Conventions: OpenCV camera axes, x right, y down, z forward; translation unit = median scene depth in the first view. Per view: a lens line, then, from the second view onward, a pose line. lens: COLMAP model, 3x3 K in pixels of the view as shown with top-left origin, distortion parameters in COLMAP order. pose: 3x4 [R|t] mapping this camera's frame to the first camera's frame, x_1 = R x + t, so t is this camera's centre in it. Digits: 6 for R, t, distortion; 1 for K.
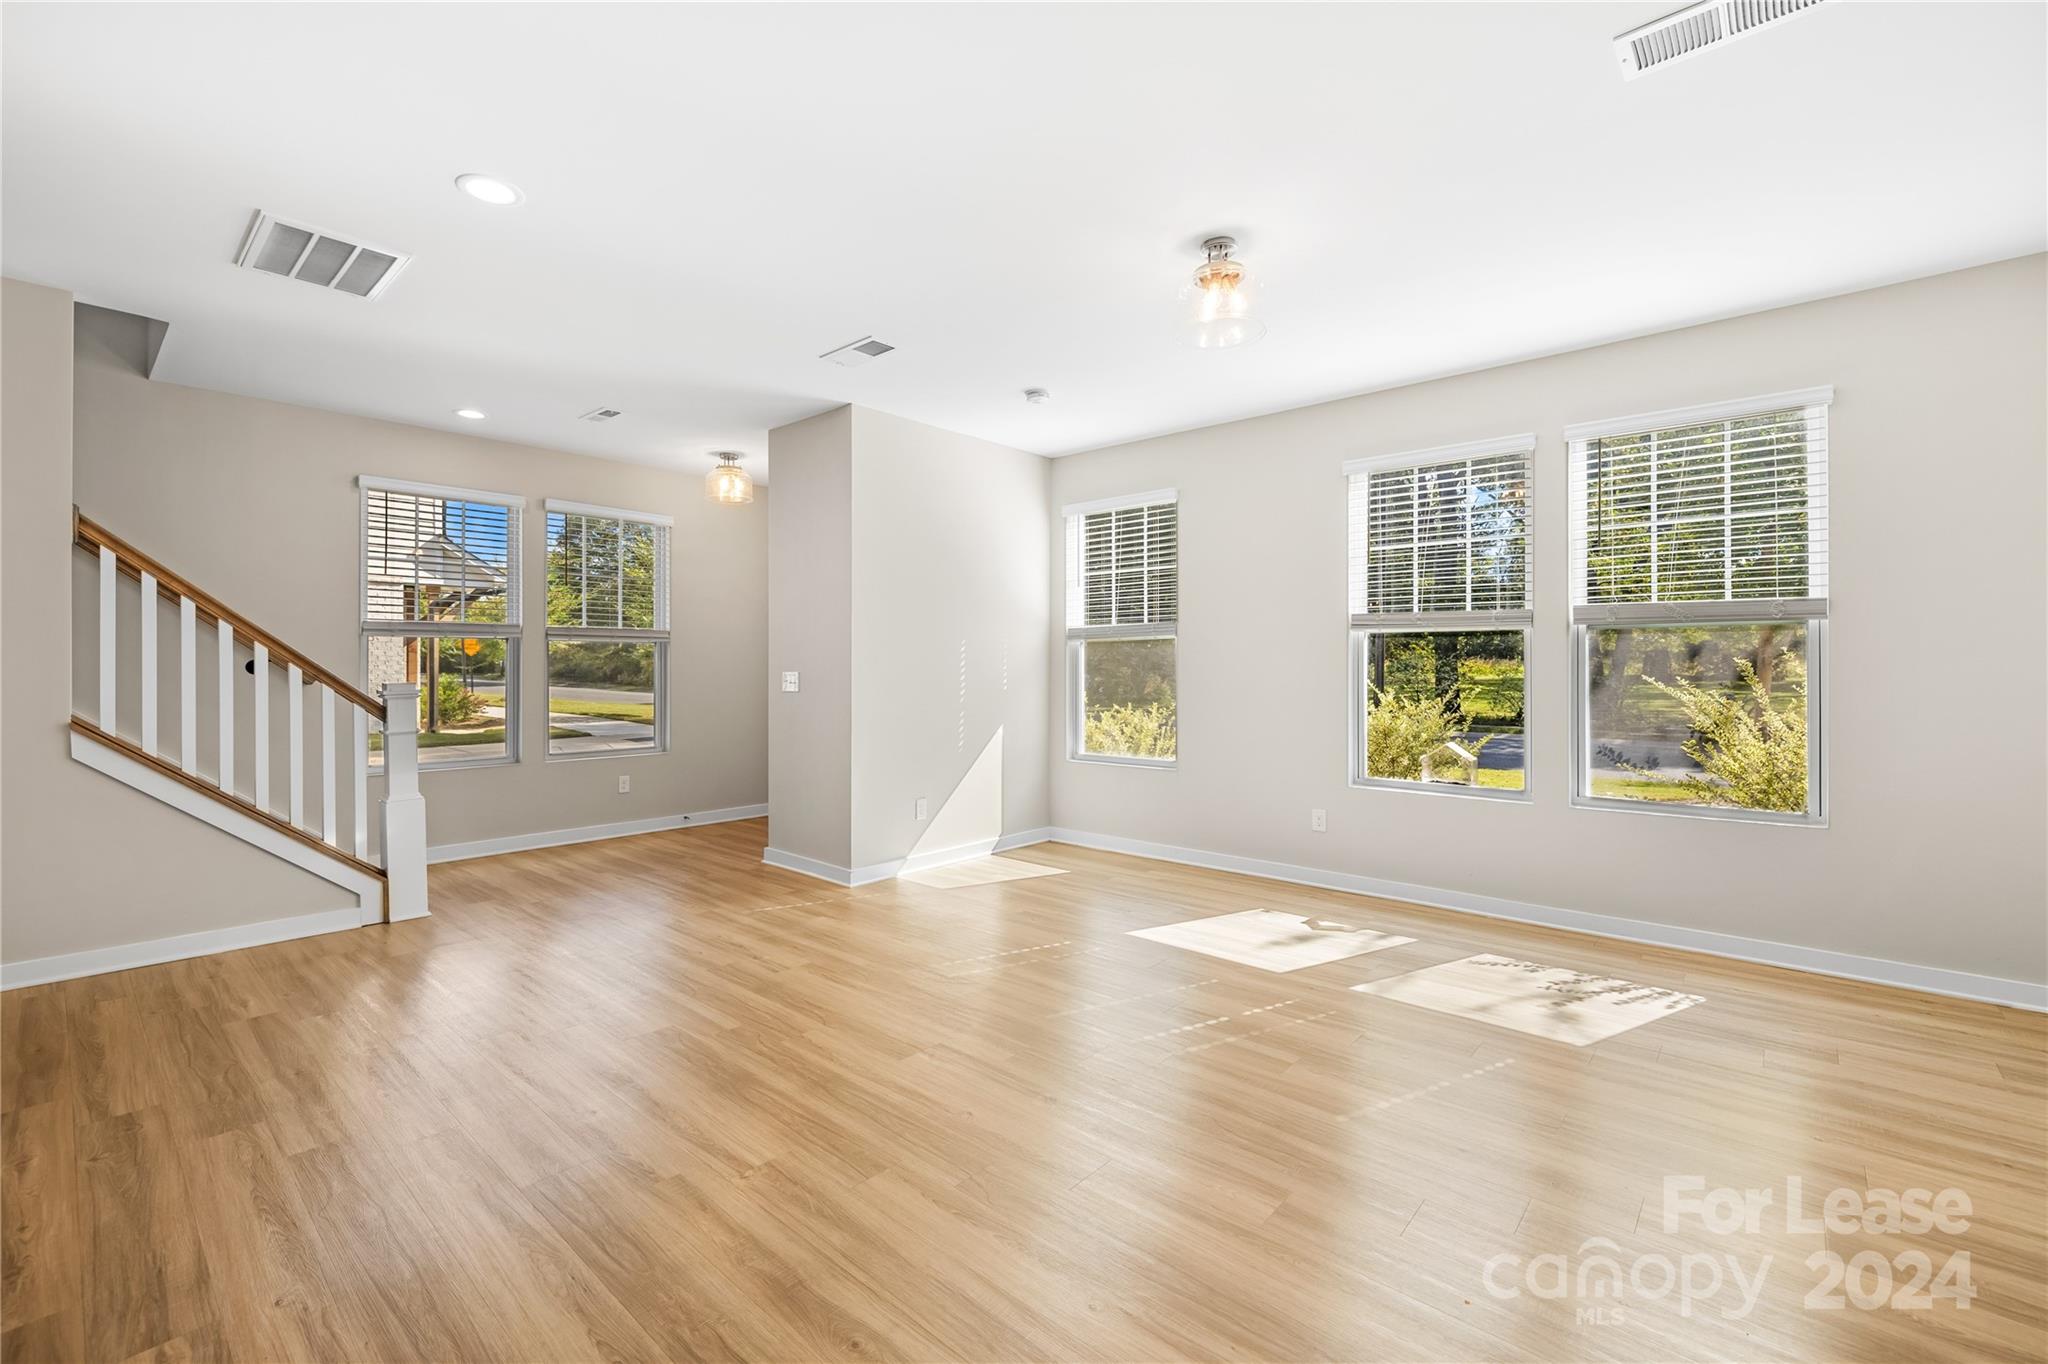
lens RADIAL K [[865.1, 0, 1001.2], [0, 865.1, 677.4], [0, 0, 1]] dist [-0.001551, 0.000244]
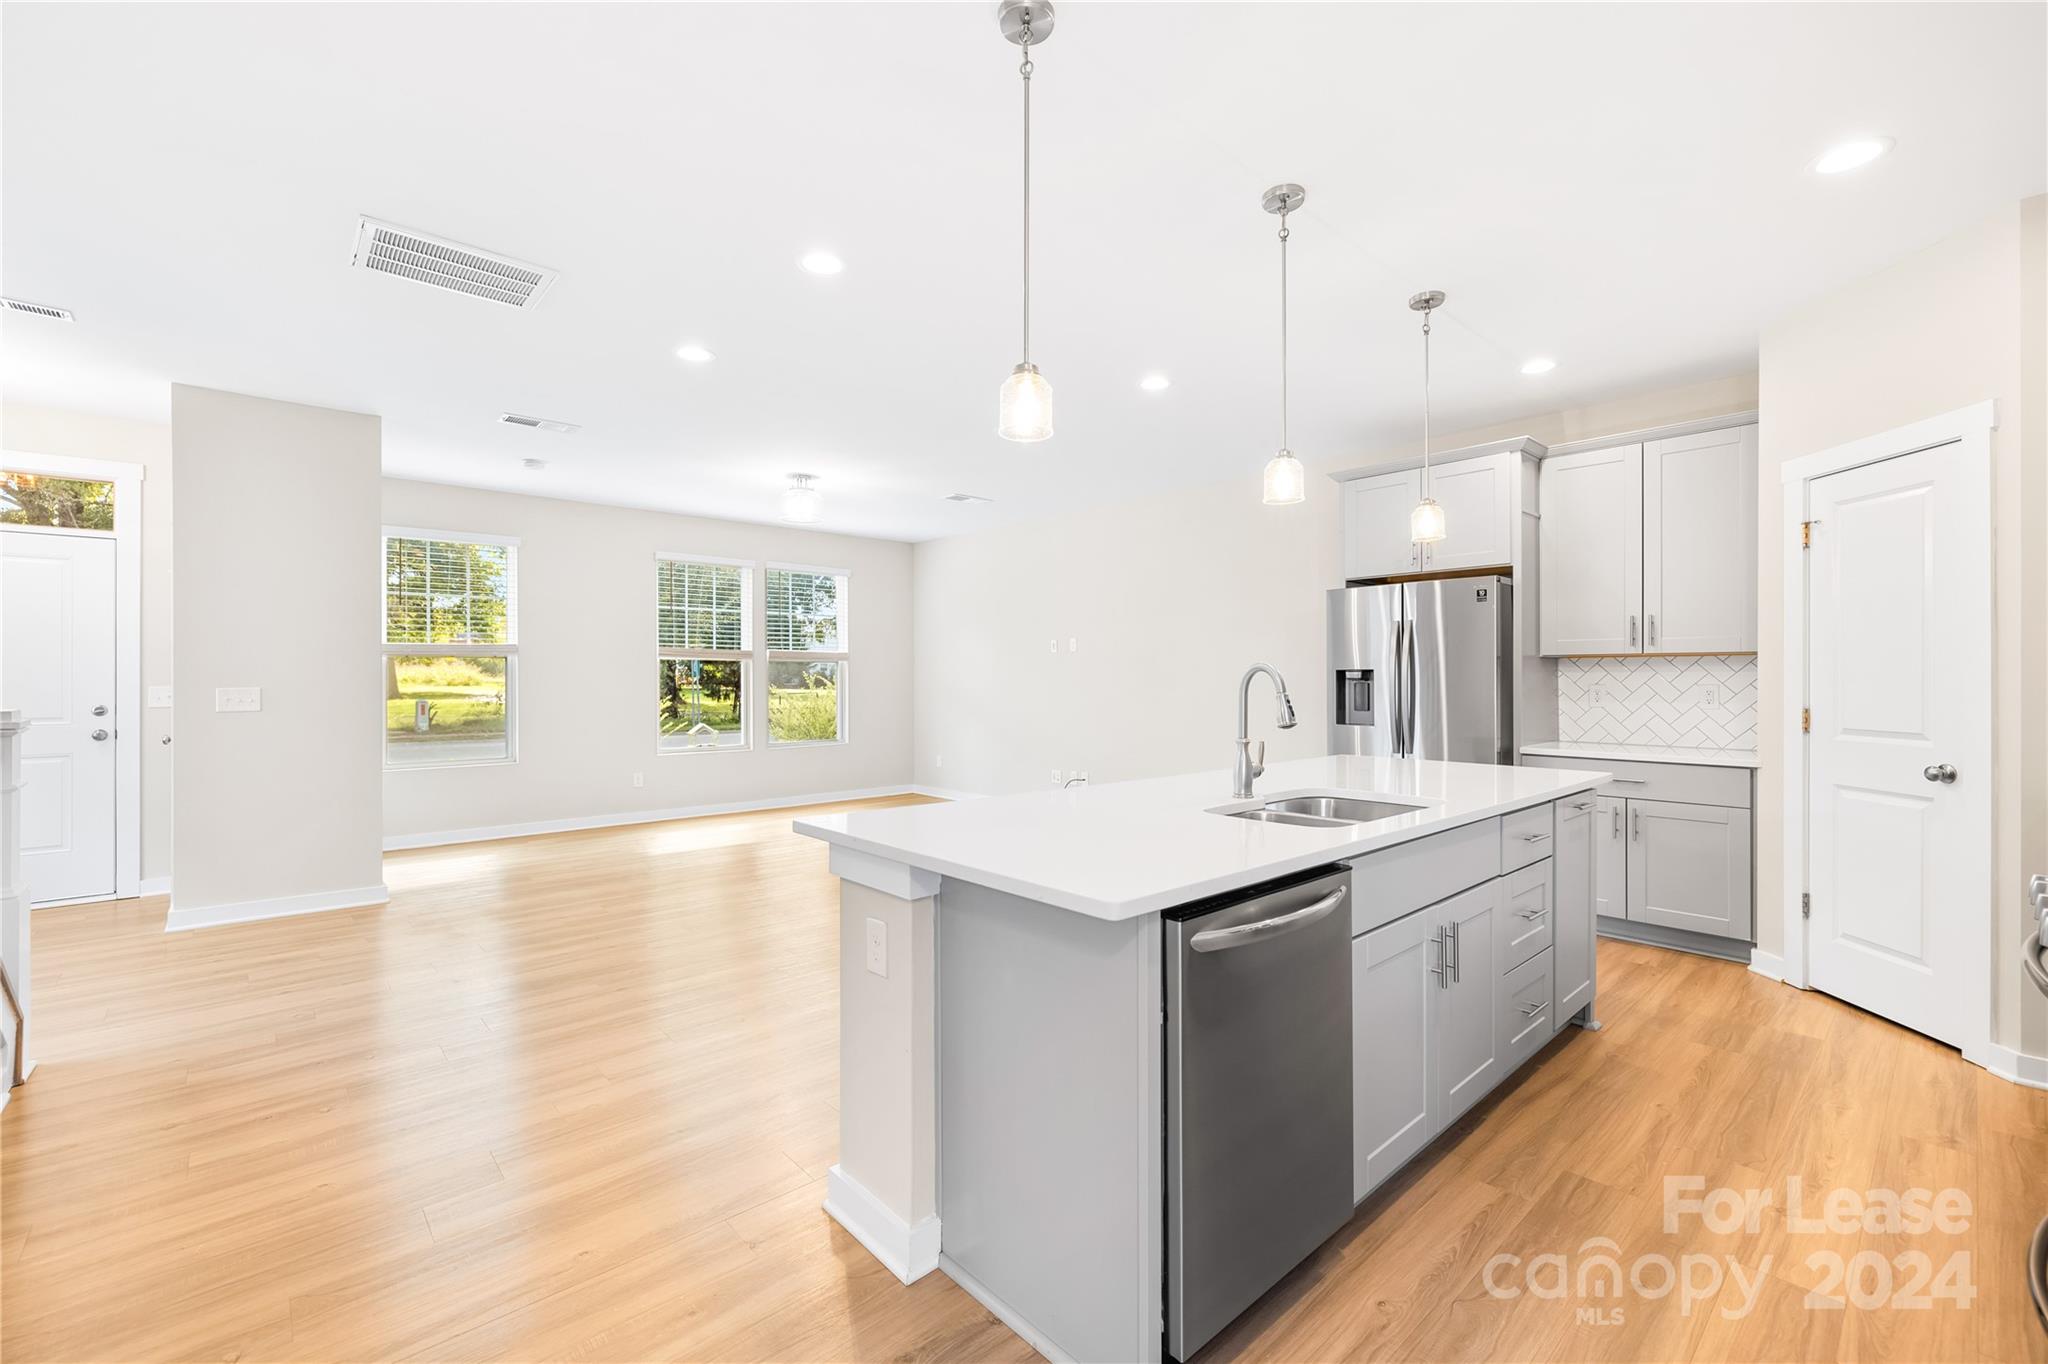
lens RADIAL K [[865.1, 0, 1012.5], [0, 865.1, 678.2], [0, 0, 1]] dist [-0.001551, 0.000244]
pose [[0.109807, -0.000615, 0.993953, -1.132311], [0.012389, 0.999923, -0.000750, -0.006962], [-0.993876, 0.012396, 0.109807, 0.176001]]
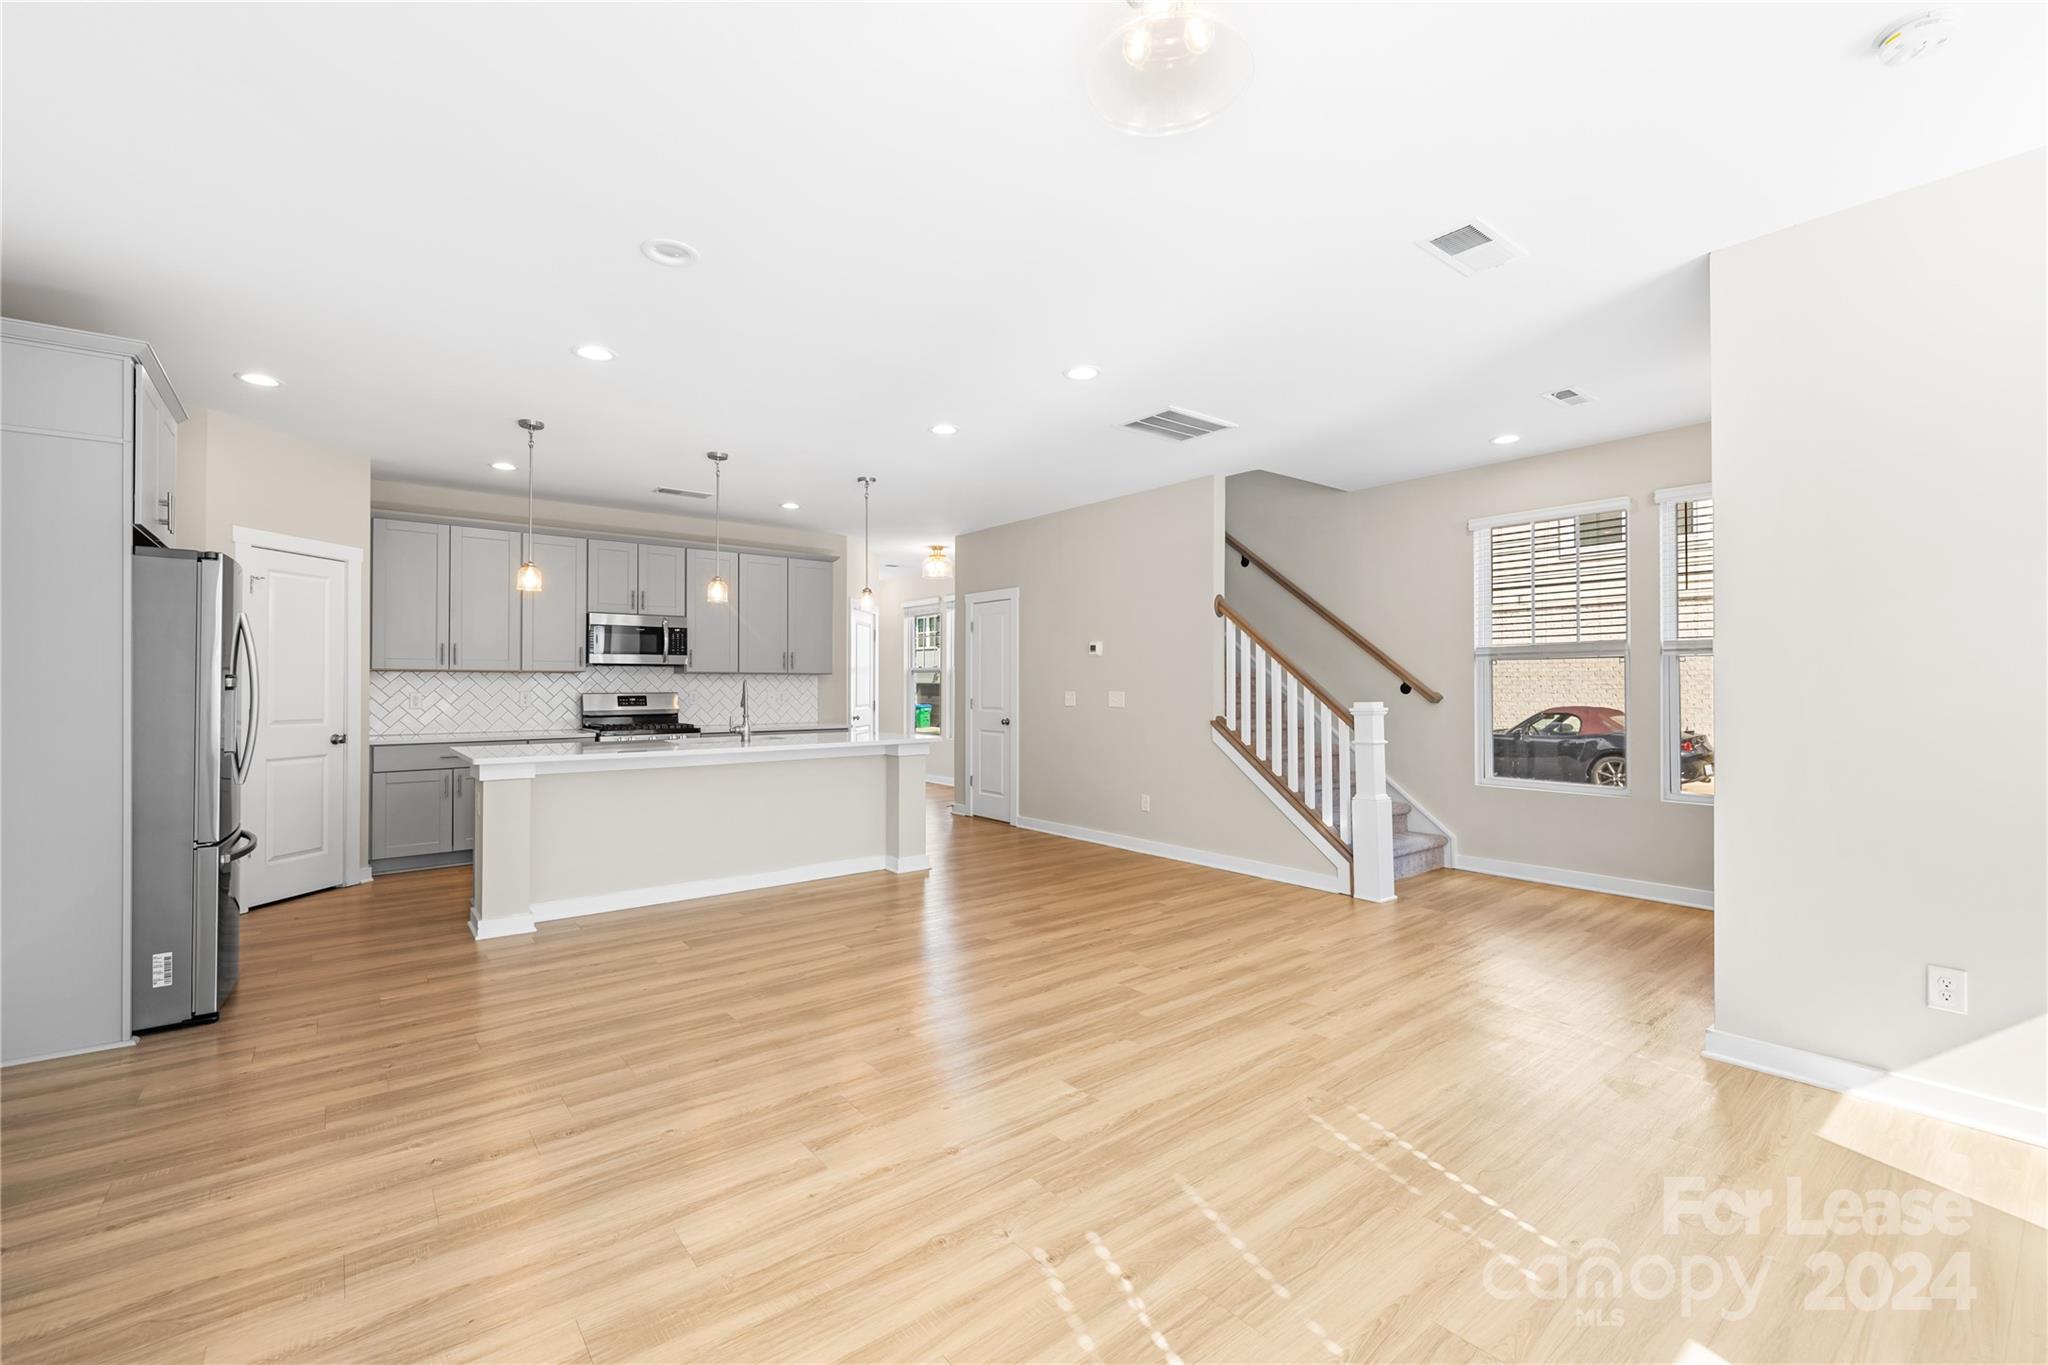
lens RADIAL K [[865.1, 0, 1001.5], [0, 865.1, 674.0], [0, 0, 1]] dist [-0.001551, 0.000244]
pose [[-0.164786, -0.014327, -0.986225, 0.522327], [-0.011107, 0.999858, -0.012670, -0.010143], [0.986267, 0.008866, -0.164922, 0.635473]]
